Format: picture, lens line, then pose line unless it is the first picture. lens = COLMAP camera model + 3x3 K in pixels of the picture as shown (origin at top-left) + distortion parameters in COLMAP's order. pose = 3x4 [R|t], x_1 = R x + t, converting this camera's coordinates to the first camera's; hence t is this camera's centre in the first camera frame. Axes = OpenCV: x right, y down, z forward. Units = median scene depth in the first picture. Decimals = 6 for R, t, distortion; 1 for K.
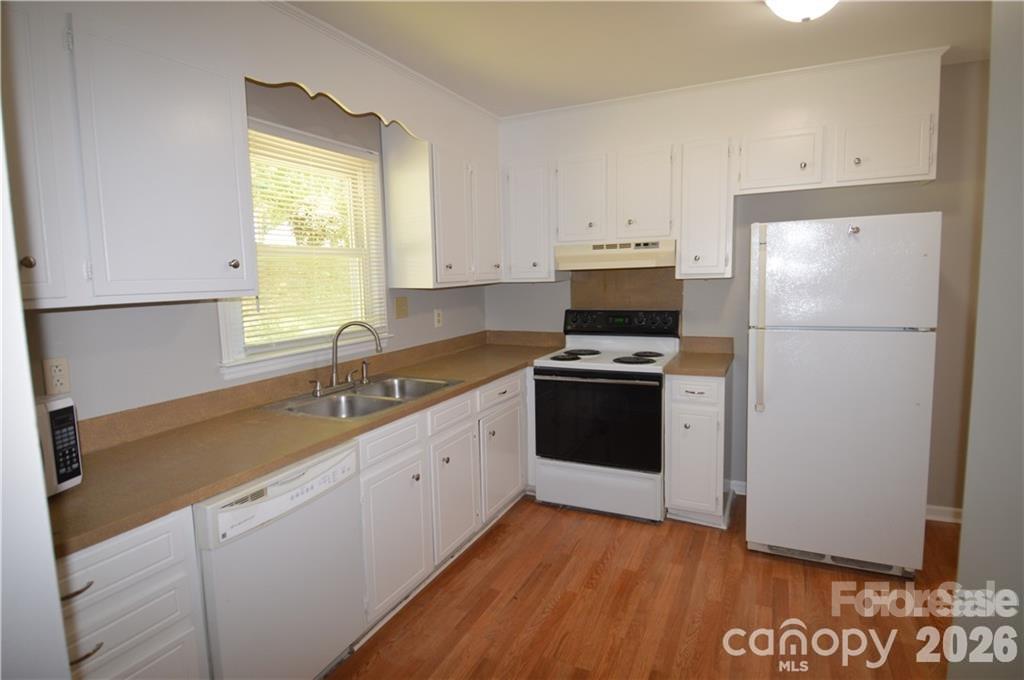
lens RADIAL K [[537.4, 0, 506.5], [0, 537.4, 335.2], [0, 0, 1]] dist [0.034948, -0.044177]
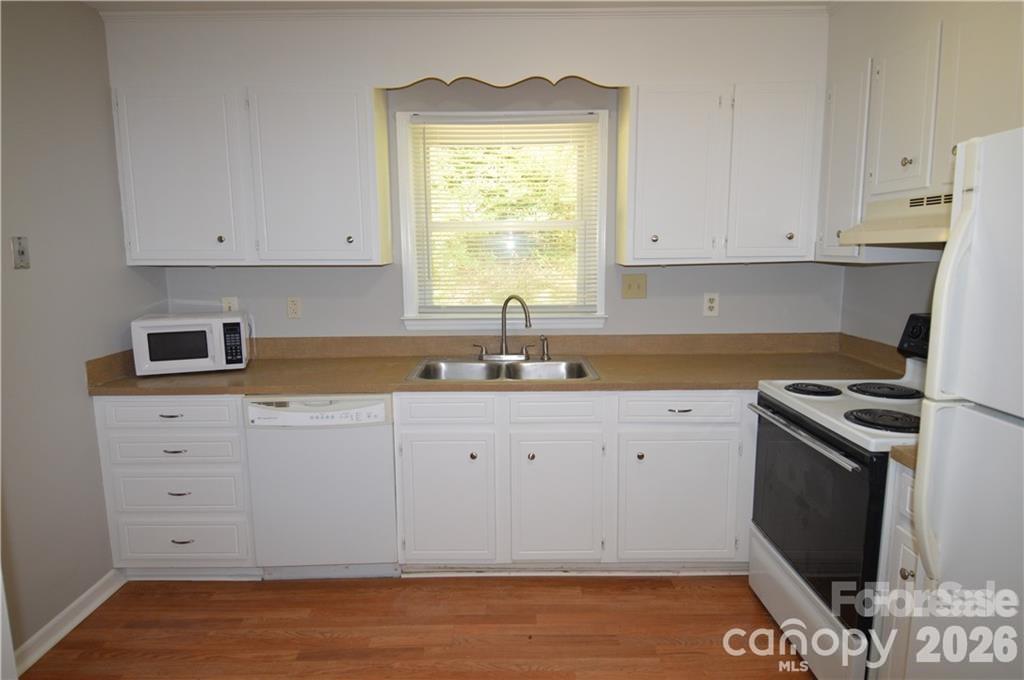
lens RADIAL K [[591.3, 0, 512.0], [0, 591.3, 340.0], [0, 0, 1]] dist [0.040977, 0.000117]
pose [[0.453109, 0.154115, -0.878032, 0.802715], [-0.108236, 0.987167, 0.117416, -0.083560], [0.884860, 0.041832, 0.463975, 0.558046]]
